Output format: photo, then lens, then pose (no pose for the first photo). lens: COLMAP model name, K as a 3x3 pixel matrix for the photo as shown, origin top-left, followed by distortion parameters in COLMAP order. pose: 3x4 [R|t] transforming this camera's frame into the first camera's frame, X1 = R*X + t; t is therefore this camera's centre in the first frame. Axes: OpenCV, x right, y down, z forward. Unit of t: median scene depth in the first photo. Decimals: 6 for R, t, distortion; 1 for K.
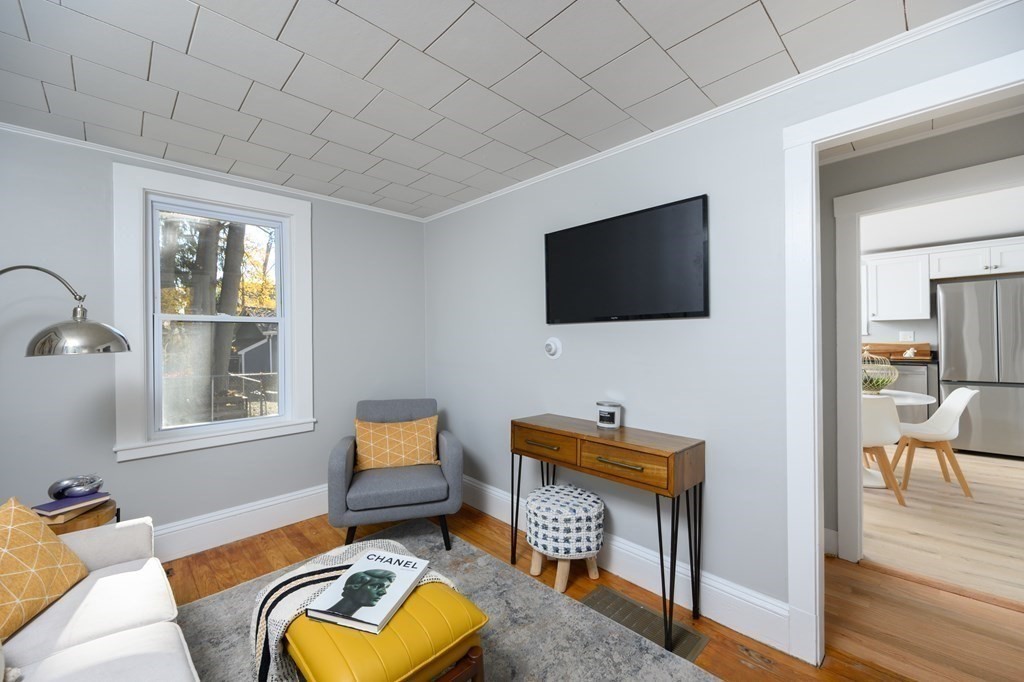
lens RADIAL K [[418.5, 0, 513.2], [0, 418.5, 338.7], [0, 0, 1]] dist [0.001820, 0.000444]
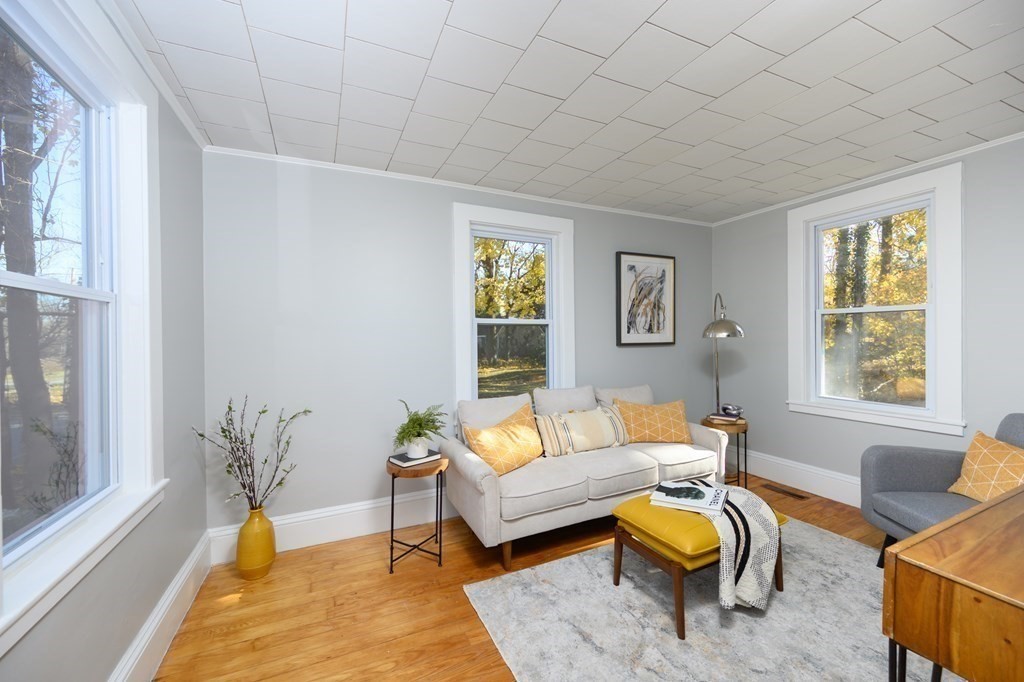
lens RADIAL K [[418.5, 0, 518.5], [0, 418.5, 339.8], [0, 0, 1]] dist [0.001820, 0.000444]
pose [[-0.339834, 0.018724, -0.940299, 0.865763], [0.009658, 0.999819, 0.016419, 0.007051], [0.940436, -0.003502, -0.339953, 0.652230]]
